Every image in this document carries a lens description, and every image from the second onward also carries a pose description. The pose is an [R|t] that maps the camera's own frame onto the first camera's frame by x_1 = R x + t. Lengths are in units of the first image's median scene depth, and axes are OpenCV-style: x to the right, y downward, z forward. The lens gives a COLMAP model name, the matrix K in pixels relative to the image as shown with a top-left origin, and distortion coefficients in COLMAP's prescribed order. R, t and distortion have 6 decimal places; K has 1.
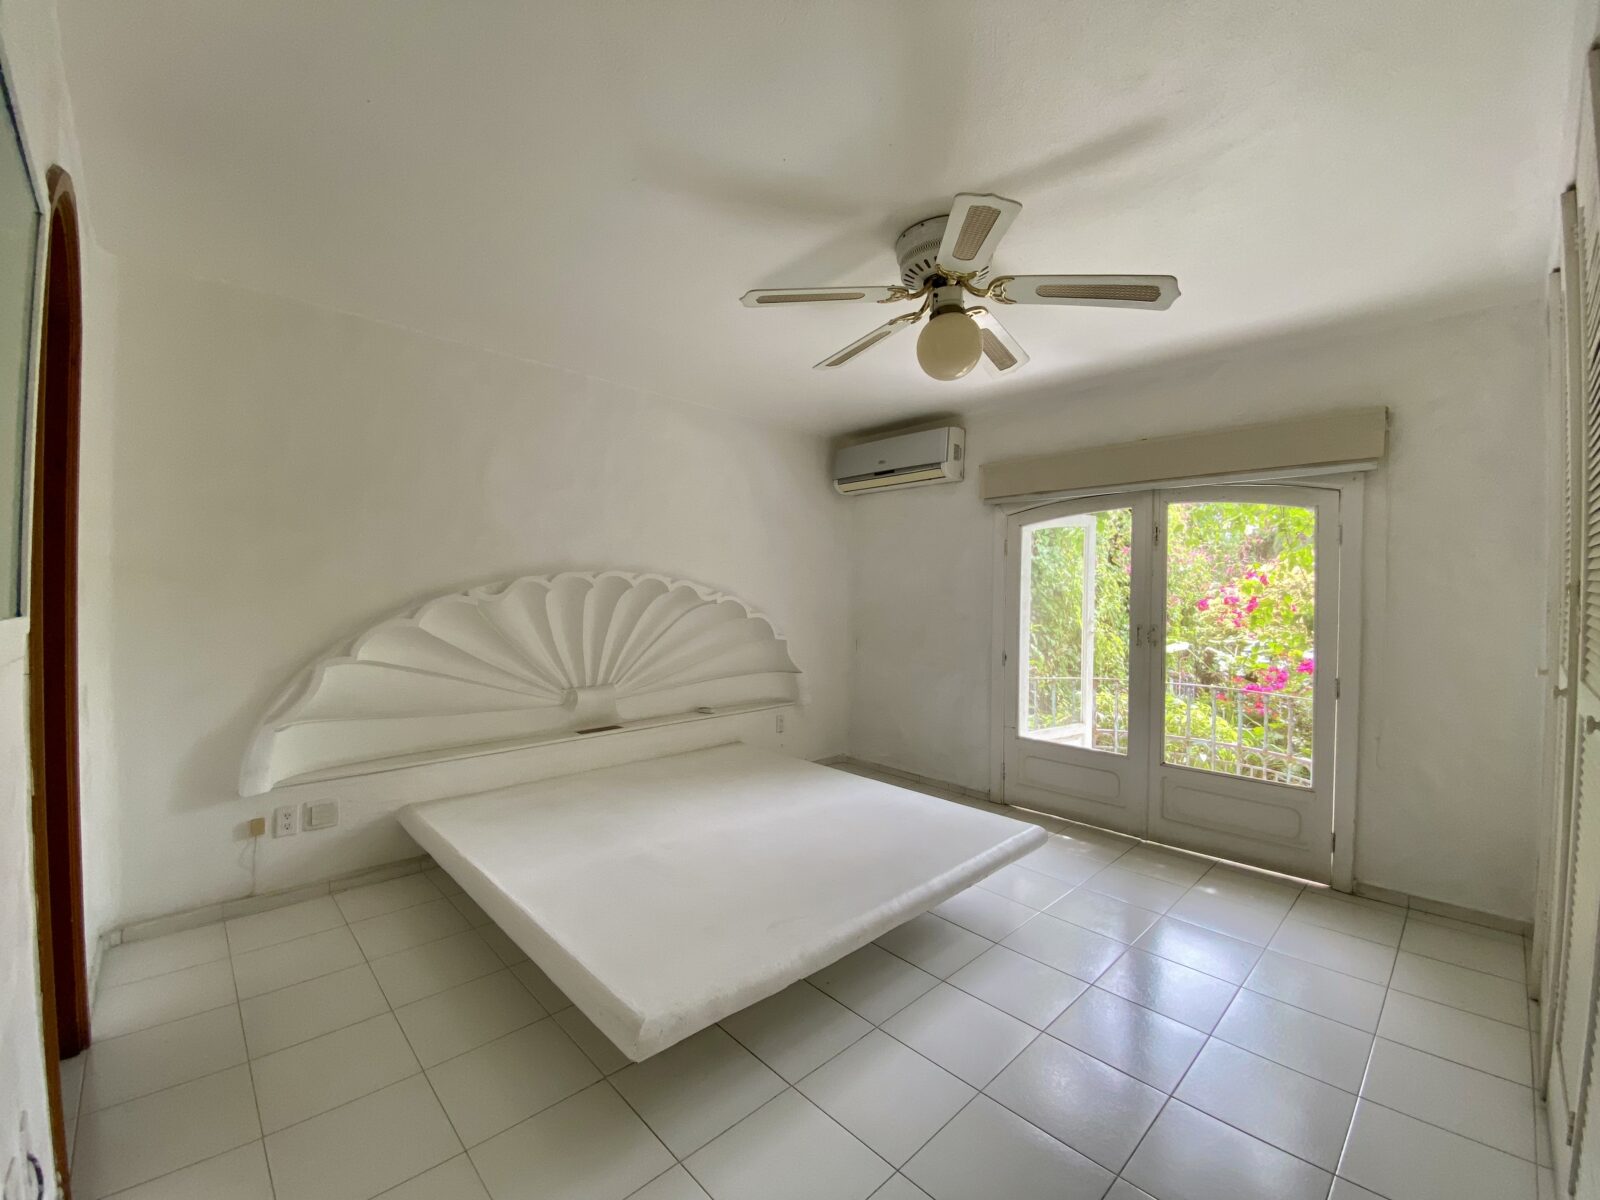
lens RADIAL K [[652.4, 0, 793.5], [0, 652.4, 594.9], [0, 0, 1]] dist [0.005481, -0.014277]
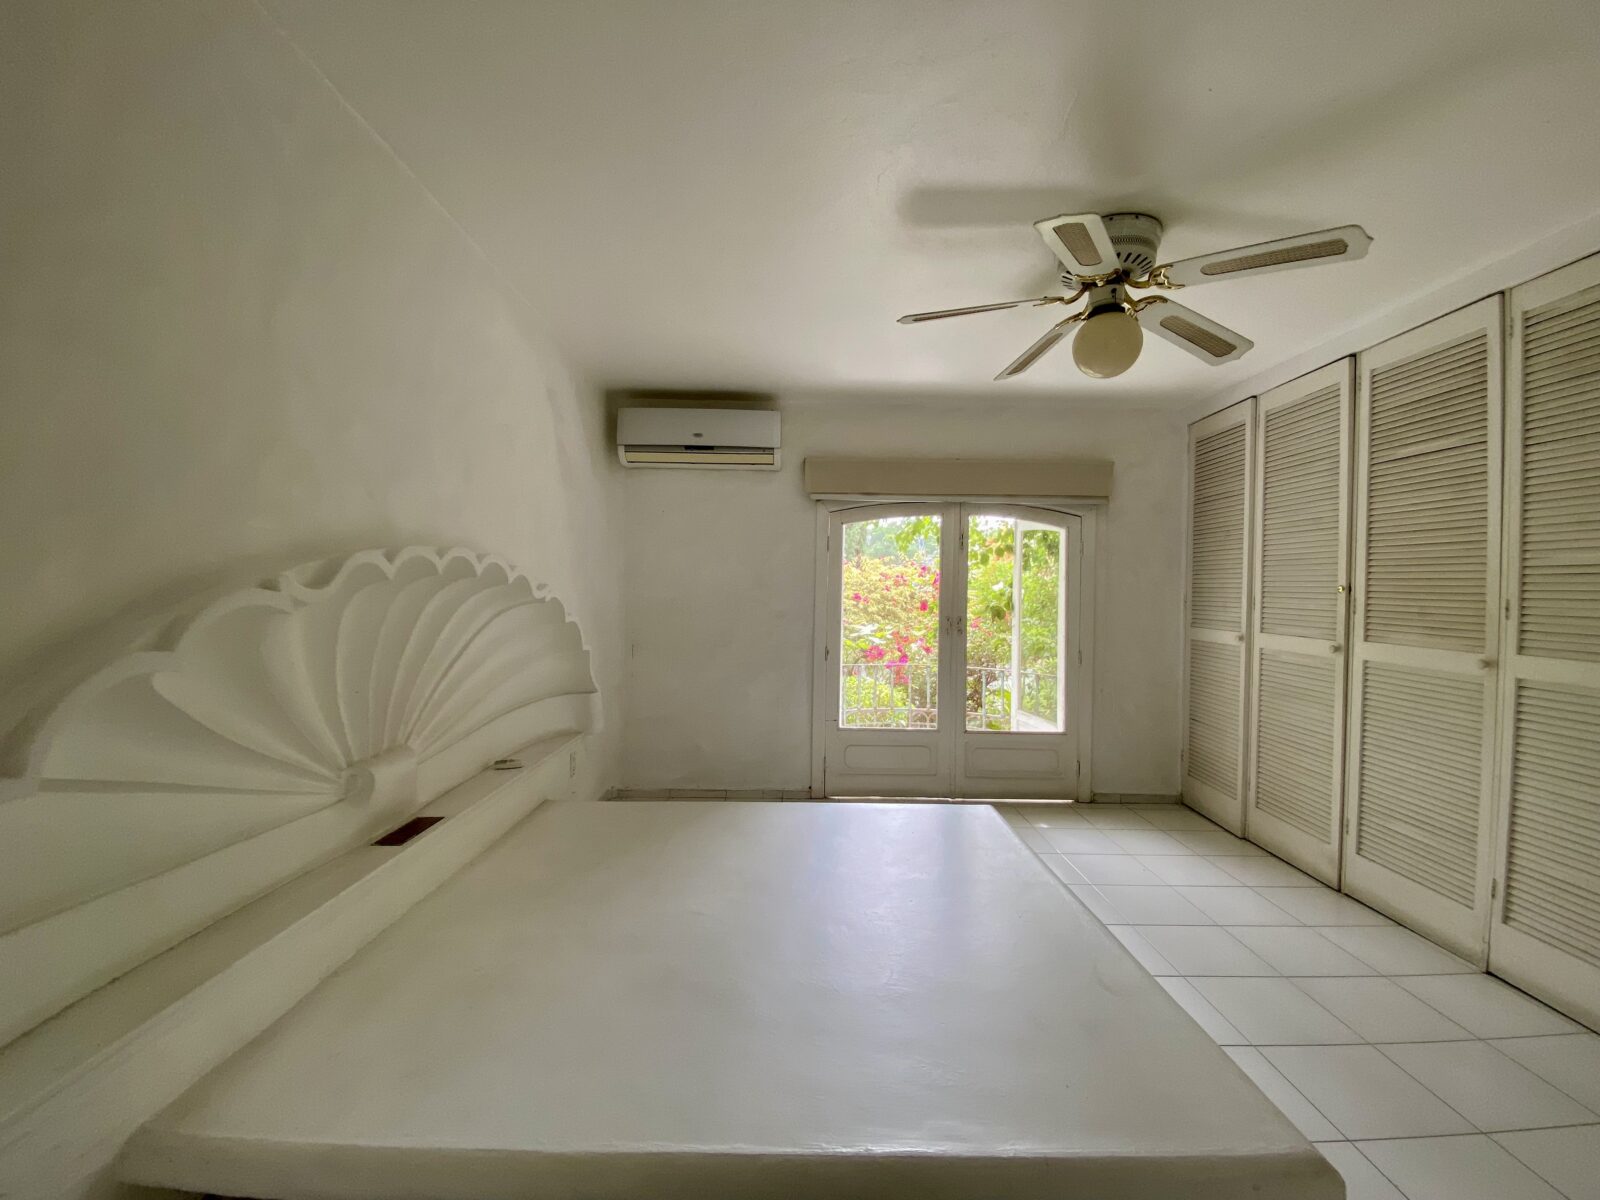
lens RADIAL K [[652.4, 0, 799.5], [0, 652.4, 594.9], [0, 0, 1]] dist [0.005481, -0.014277]
pose [[0.690438, -0.002736, 0.723386, -0.478583], [-0.001498, 0.999985, 0.005212, 0.001691], [-0.723390, -0.004682, 0.690424, 0.374945]]
